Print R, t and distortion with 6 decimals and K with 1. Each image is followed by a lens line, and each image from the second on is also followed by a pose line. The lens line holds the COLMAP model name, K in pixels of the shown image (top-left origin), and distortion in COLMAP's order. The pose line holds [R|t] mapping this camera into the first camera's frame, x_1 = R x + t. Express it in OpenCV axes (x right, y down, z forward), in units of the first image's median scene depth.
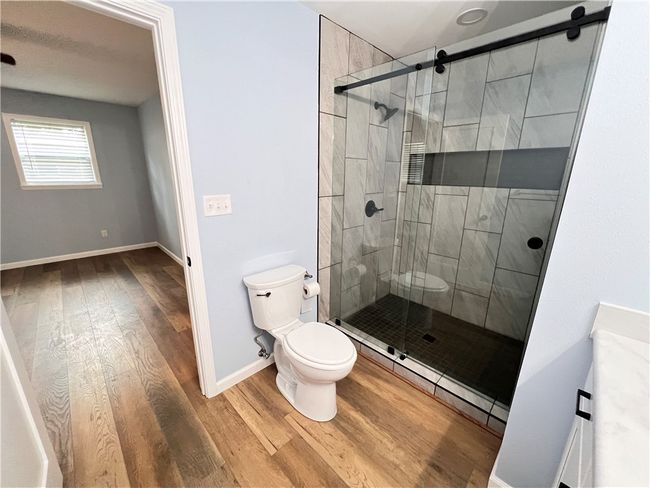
lens RADIAL K [[263.0, 0, 325.0], [0, 263.0, 244.0], [0, 0, 1]] dist [-0.000863, -0.000111]
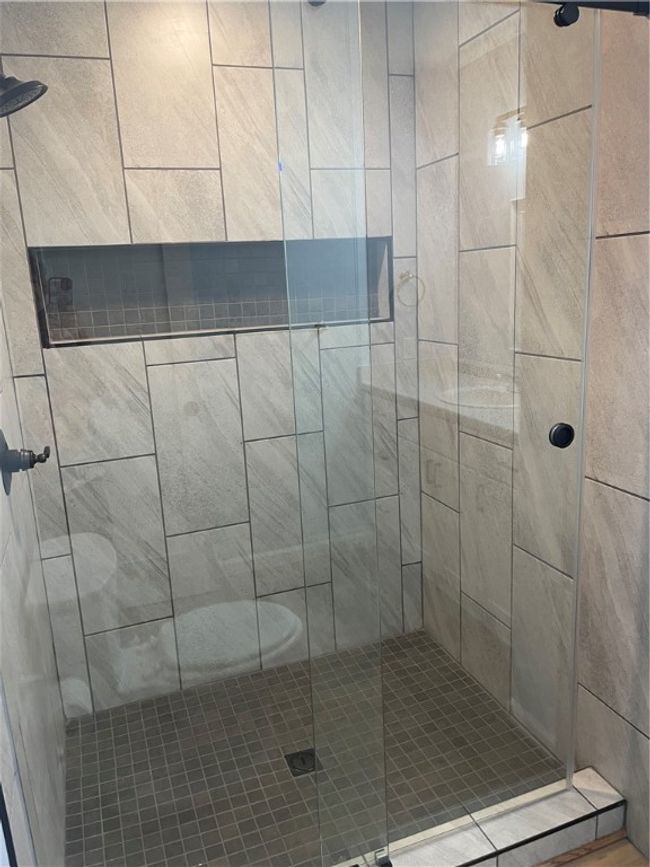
lens RADIAL K [[659.6, 0, 325.0], [0, 659.6, 433.5], [0, 0, 1]] dist [0.013377, 0.000552]
pose [[0.417909, -0.239530, 0.876343, -0.260755], [0.289790, 0.949373, 0.121296, -0.153069], [-0.861031, 0.203265, 0.466165, 0.457539]]
